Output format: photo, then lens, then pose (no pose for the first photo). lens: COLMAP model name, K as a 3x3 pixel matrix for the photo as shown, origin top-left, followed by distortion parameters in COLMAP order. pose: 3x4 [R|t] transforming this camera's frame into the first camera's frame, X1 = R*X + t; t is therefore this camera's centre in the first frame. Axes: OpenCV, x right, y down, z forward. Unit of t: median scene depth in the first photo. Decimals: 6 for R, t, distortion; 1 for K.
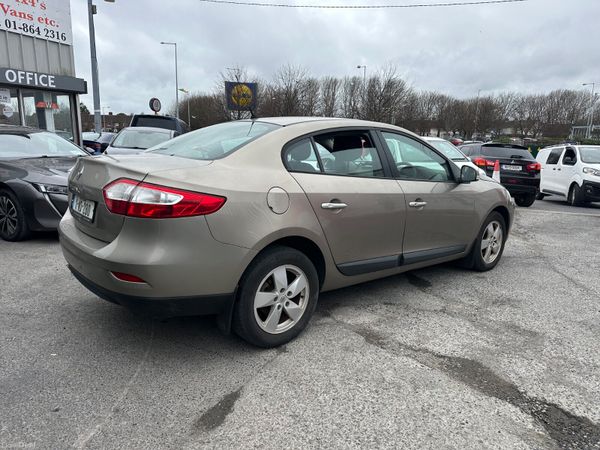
lens RADIAL K [[420.2, 0, 298.1], [0, 420.2, 226.7], [0, 0, 1]] dist [0.050299, -0.061258]
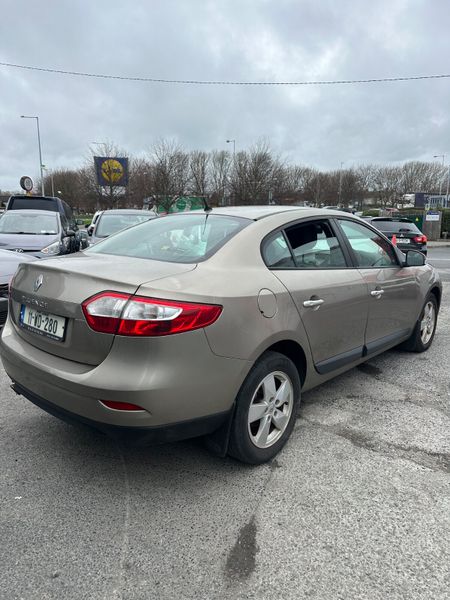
lens RADIAL K [[420.2, 0, 225.6], [0, 420.2, 299.6], [0, 0, 1]] dist [0.050299, -0.061258]
pose [[0.990677, -0.050567, 0.126497, -0.188648], [0.050819, 0.998707, 0.001239, -0.056905], [-0.126396, 0.005201, 0.991966, 0.075324]]
